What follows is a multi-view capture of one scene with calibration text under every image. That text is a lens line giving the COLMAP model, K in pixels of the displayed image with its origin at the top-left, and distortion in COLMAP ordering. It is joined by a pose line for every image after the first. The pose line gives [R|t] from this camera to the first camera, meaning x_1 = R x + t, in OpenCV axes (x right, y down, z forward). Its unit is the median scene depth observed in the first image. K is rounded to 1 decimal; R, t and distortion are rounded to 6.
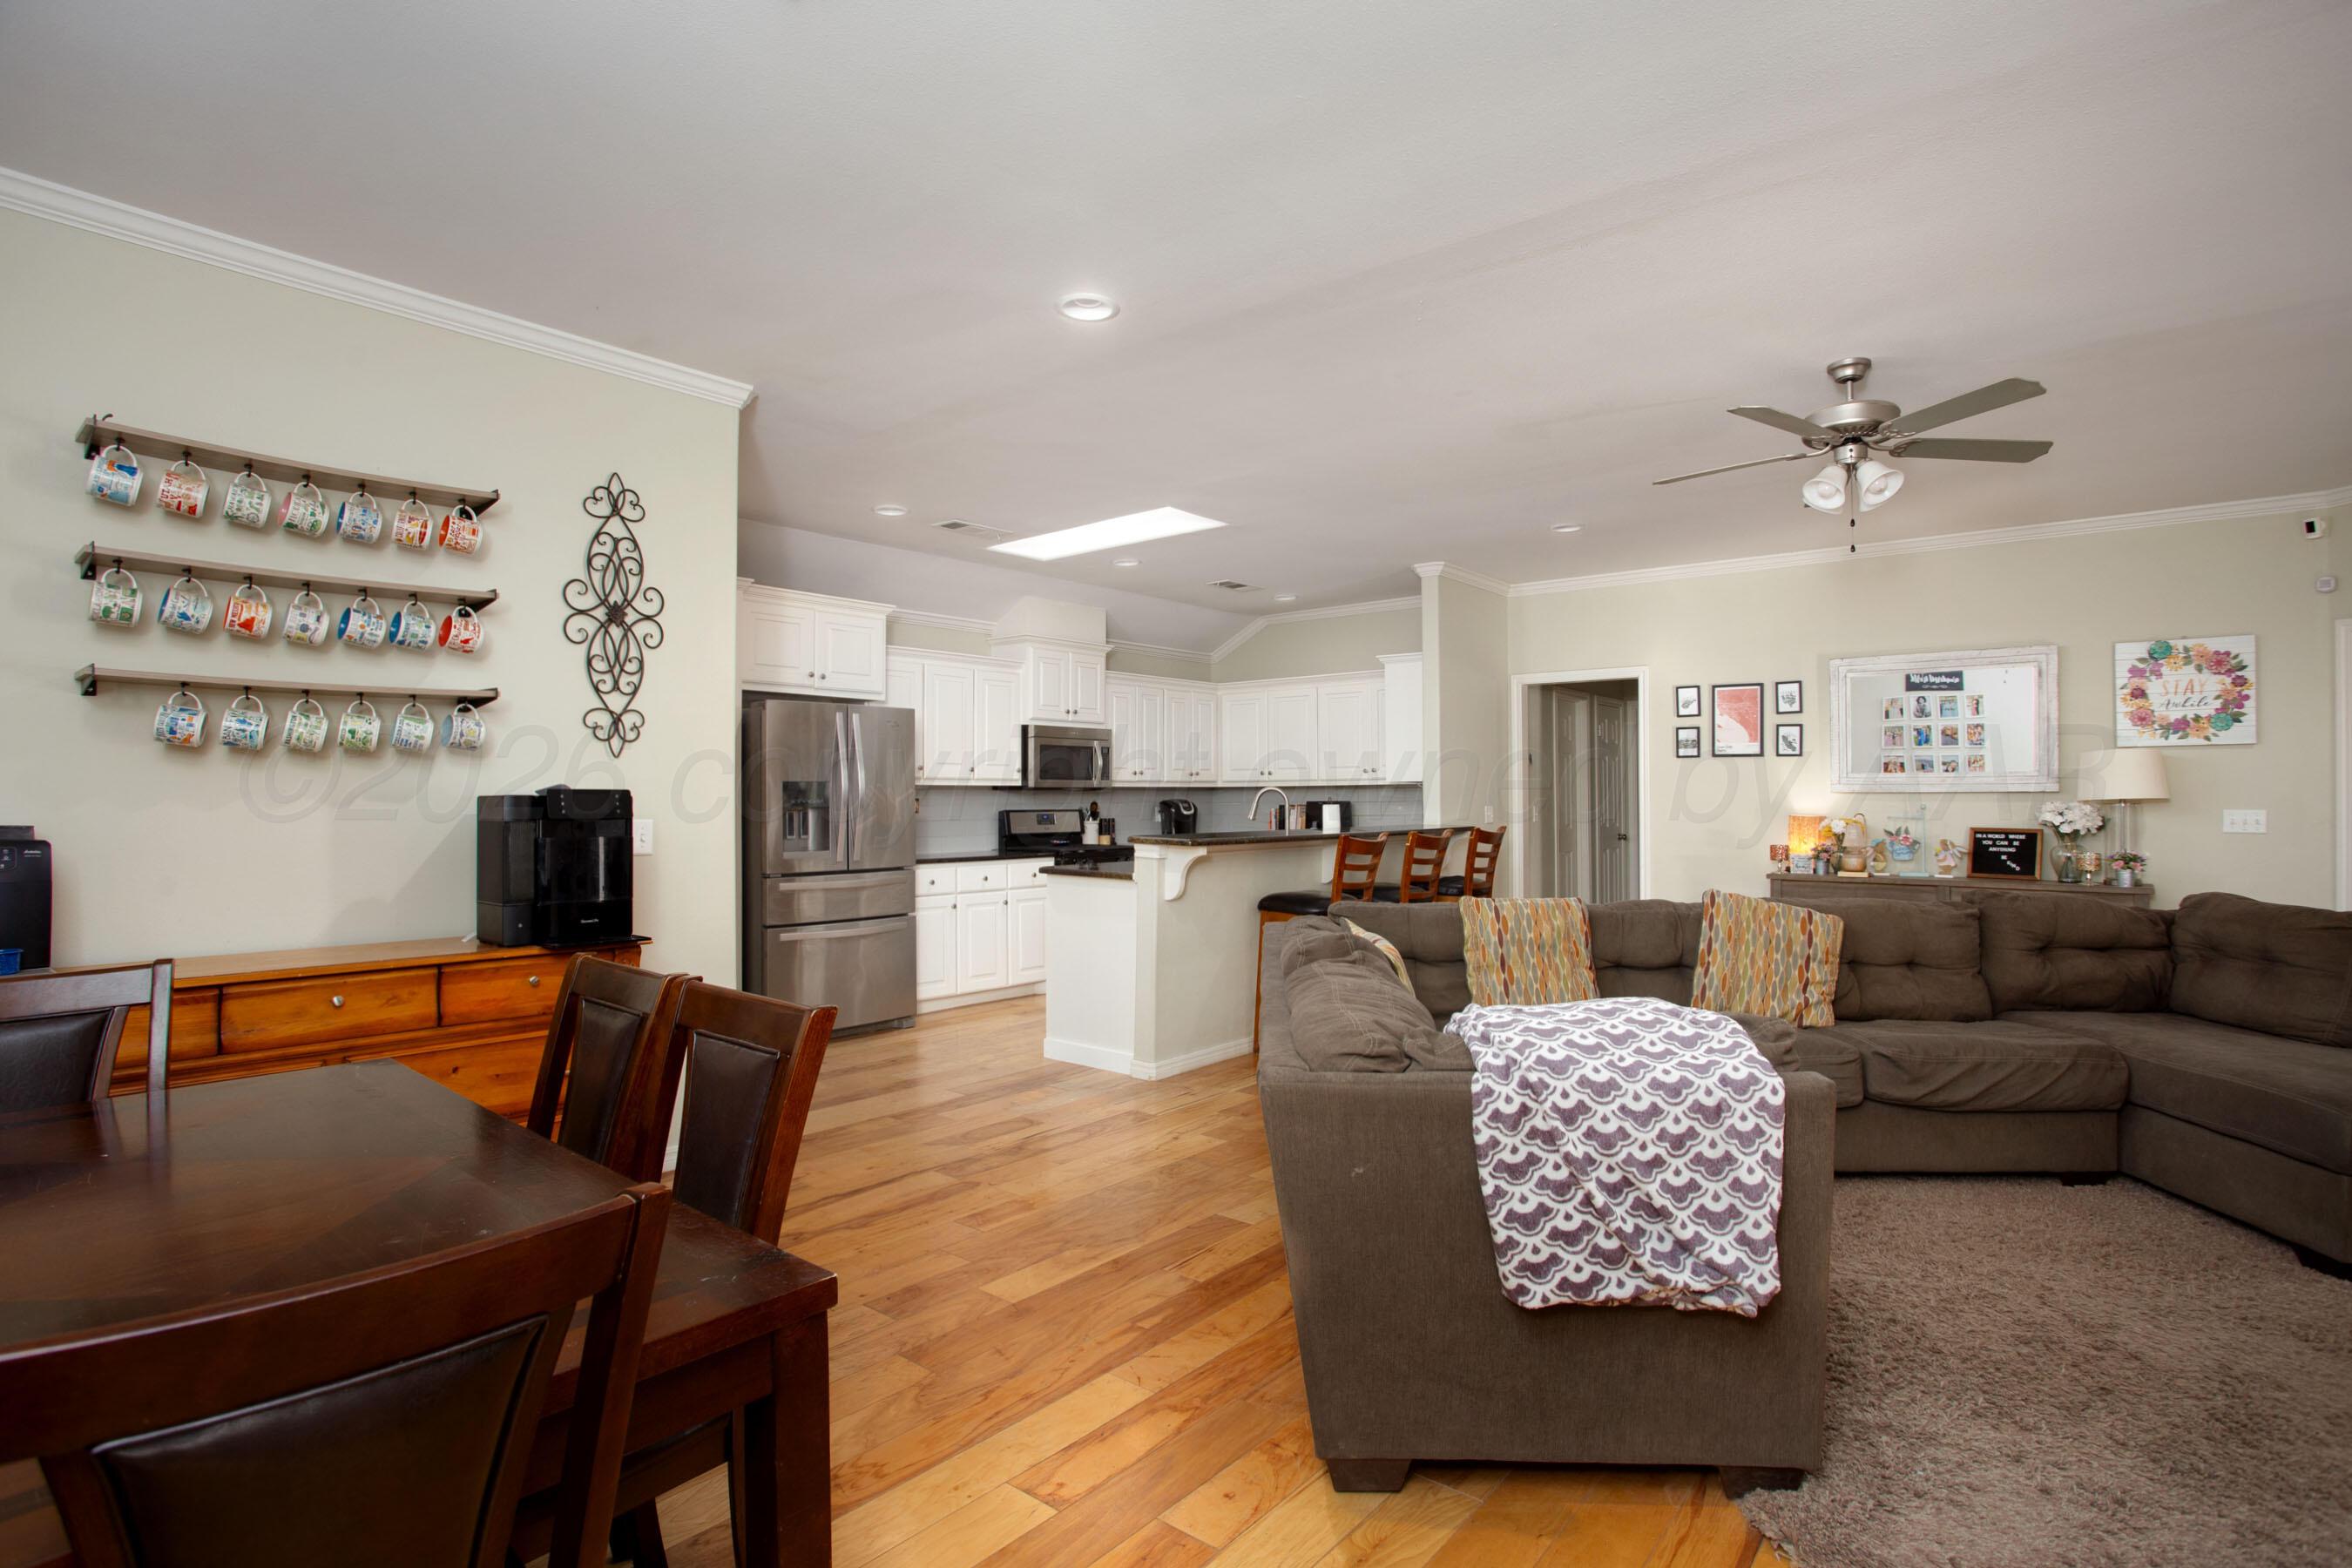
lens RADIAL K [[1176.2, 0, 1176.0], [0, 1176.2, 784.0], [0, 0, 1]] dist [-0.056204, 0.020265]
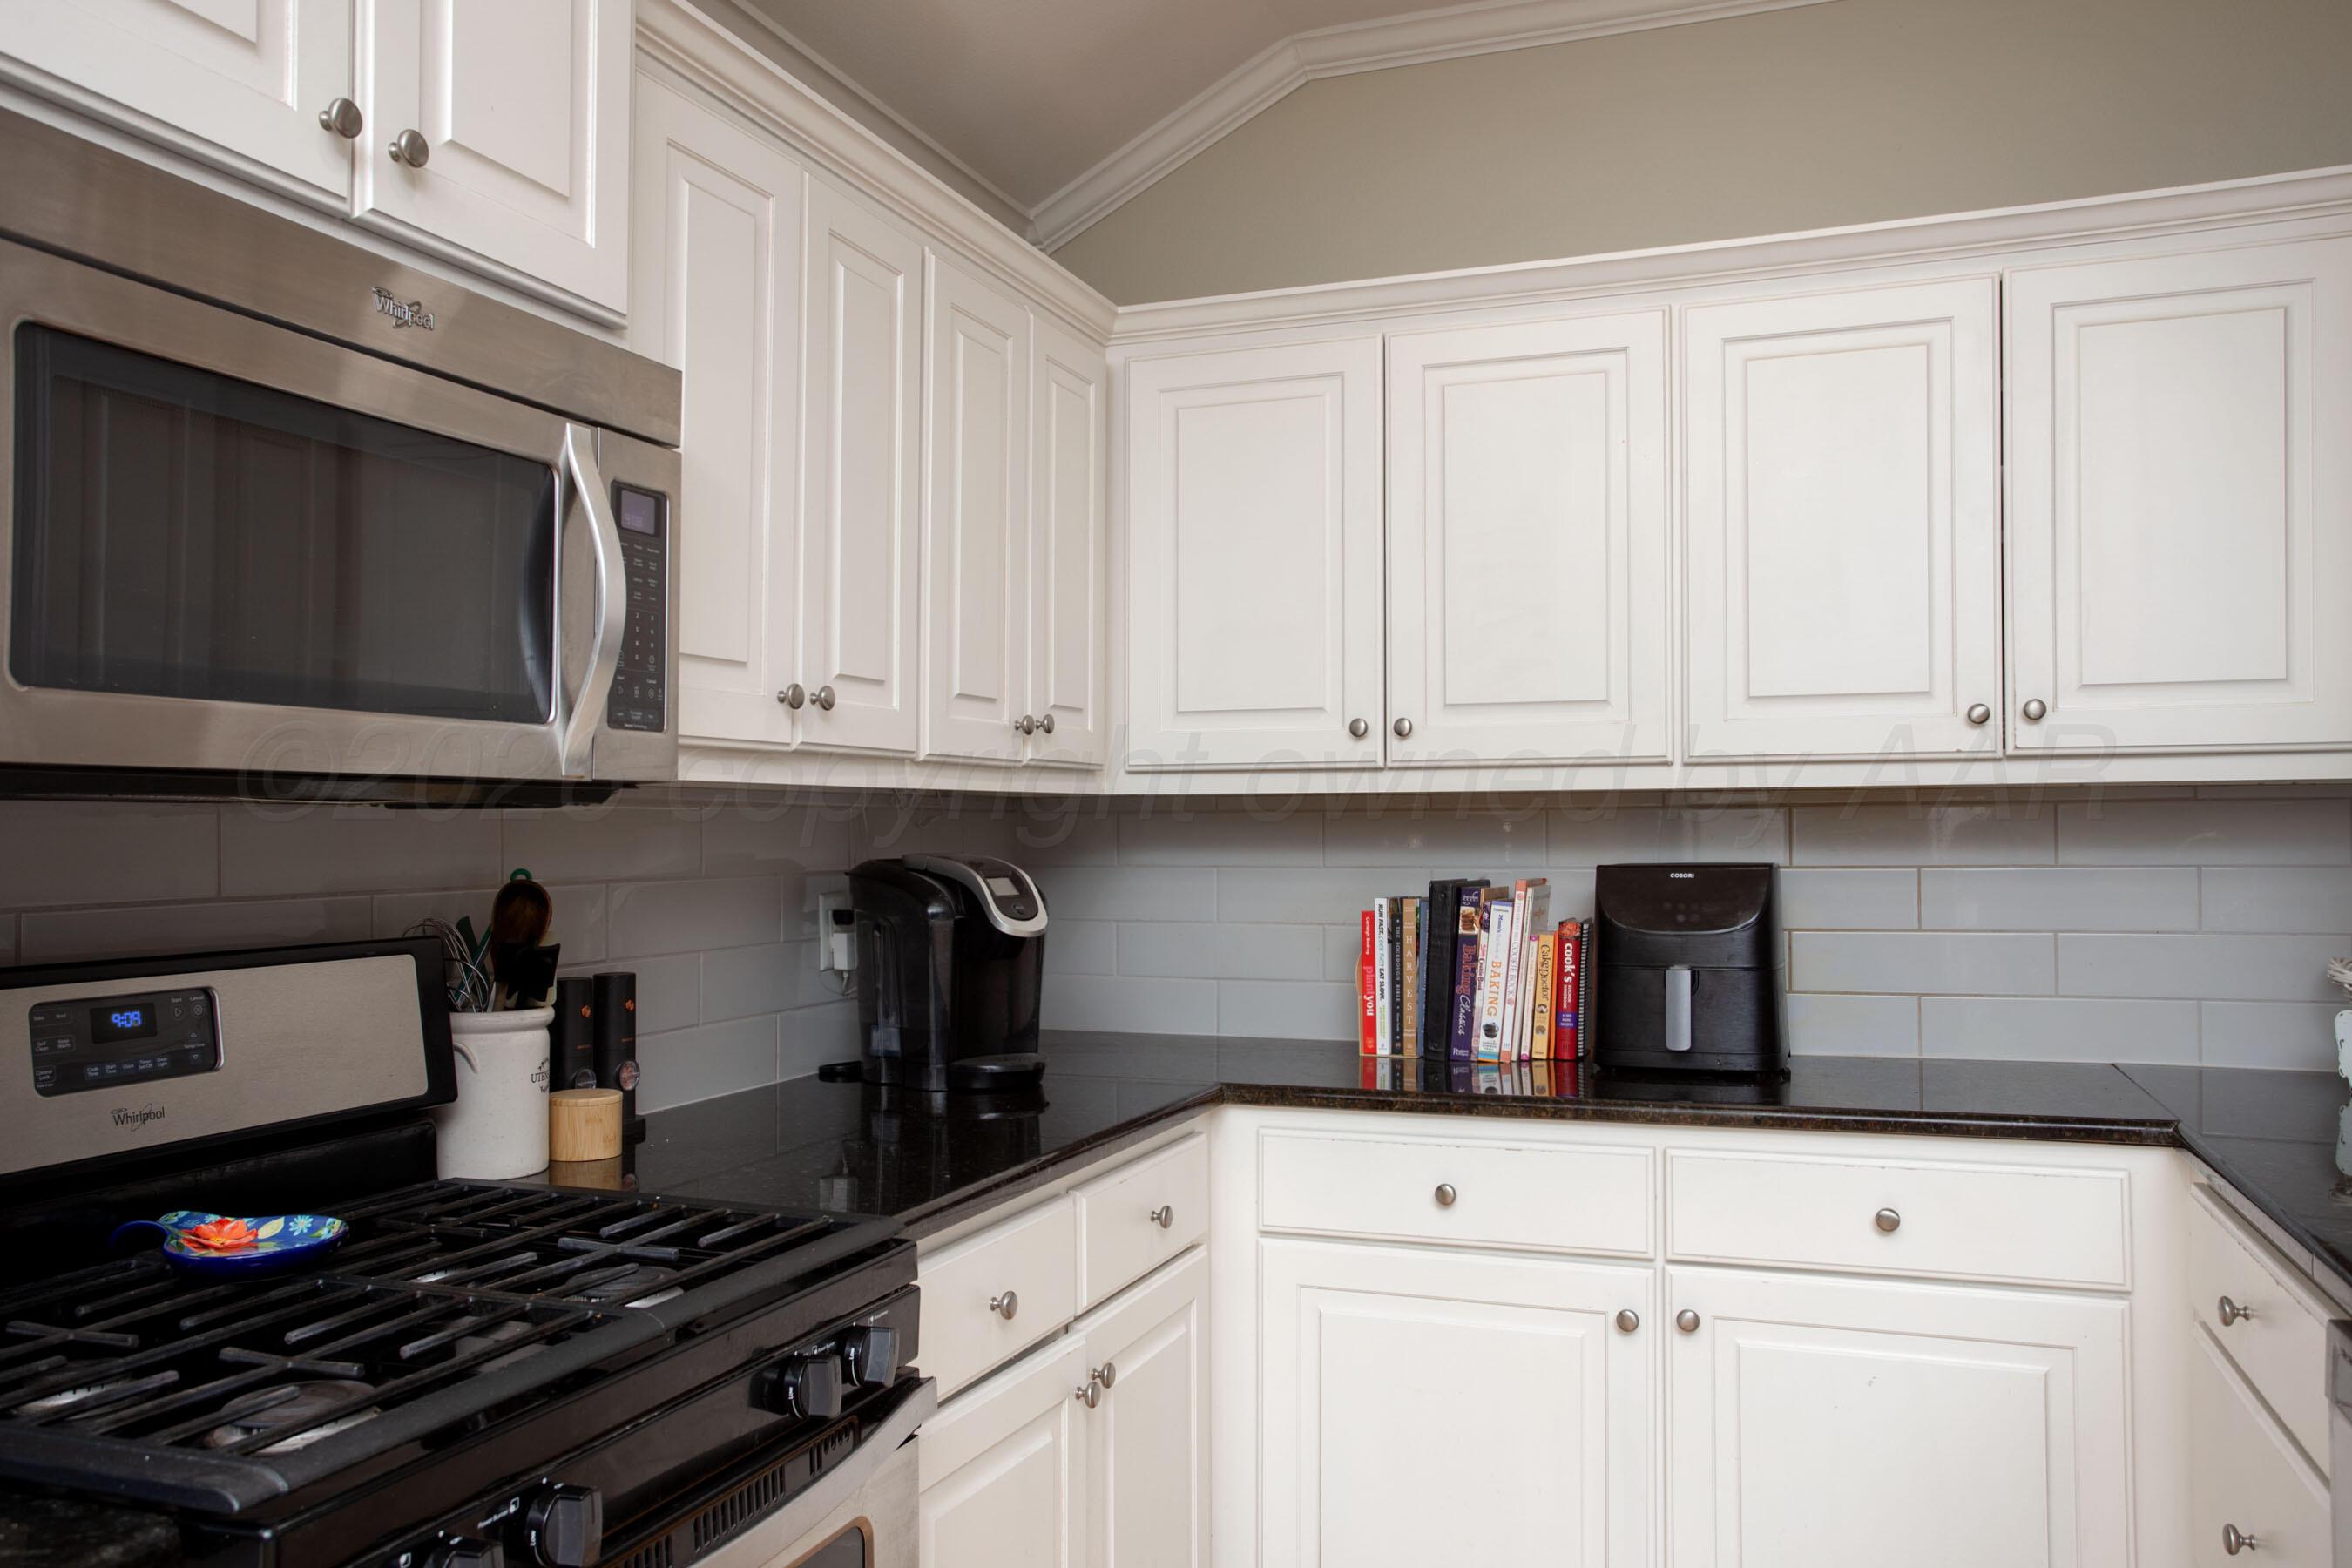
lens RADIAL K [[1832.7, 0, 1170.4], [0, 1832.7, 761.7], [0, 0, 1]] dist [-0.003371, -0.000814]
pose [[0.943014, 0.016189, 0.332359, -0.074030], [-0.008914, 0.999686, -0.023403, 0.004976], [-0.332634, 0.019107, 0.942862, 0.800708]]
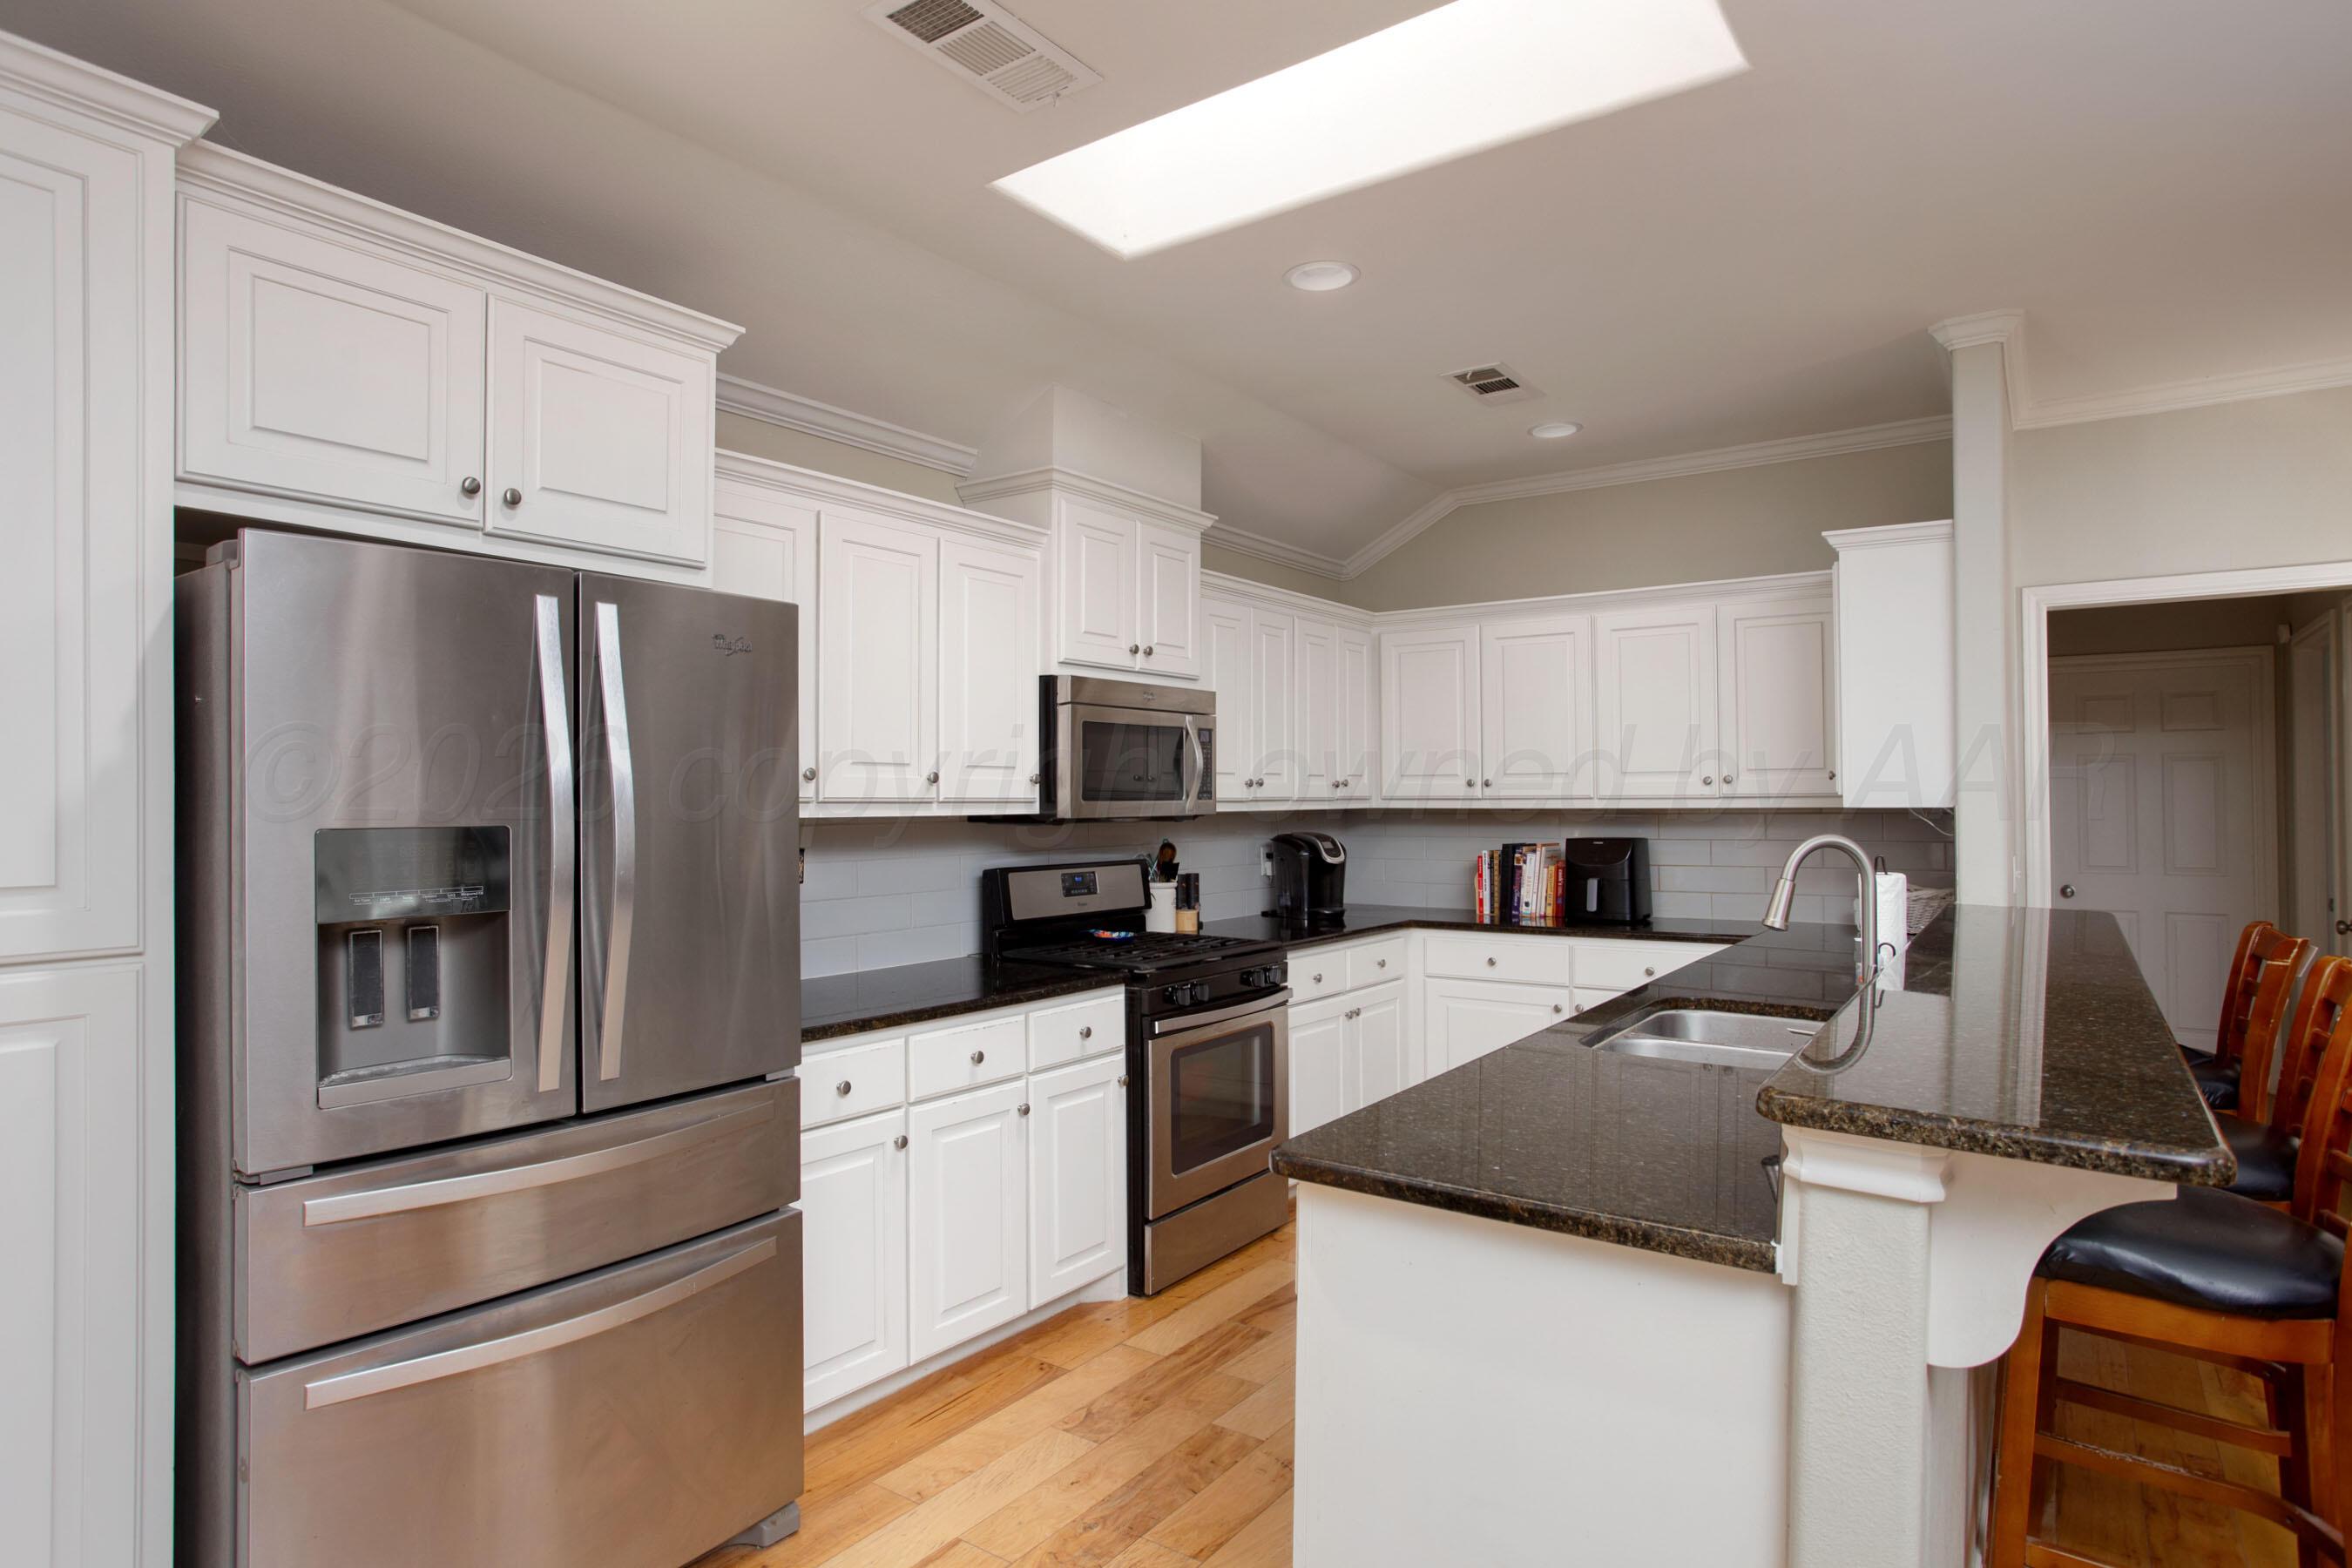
lens RADIAL K [[1311.9, 0, 1176.0], [0, 1311.9, 784.0], [0, 0, 1]] dist [-0.003613, -0.000322]
pose [[0.997149, 0.003862, 0.075355, -0.114048], [-0.004049, 0.999989, 0.002334, -0.010822], [-0.075345, -0.002632, 0.997154, 0.490677]]
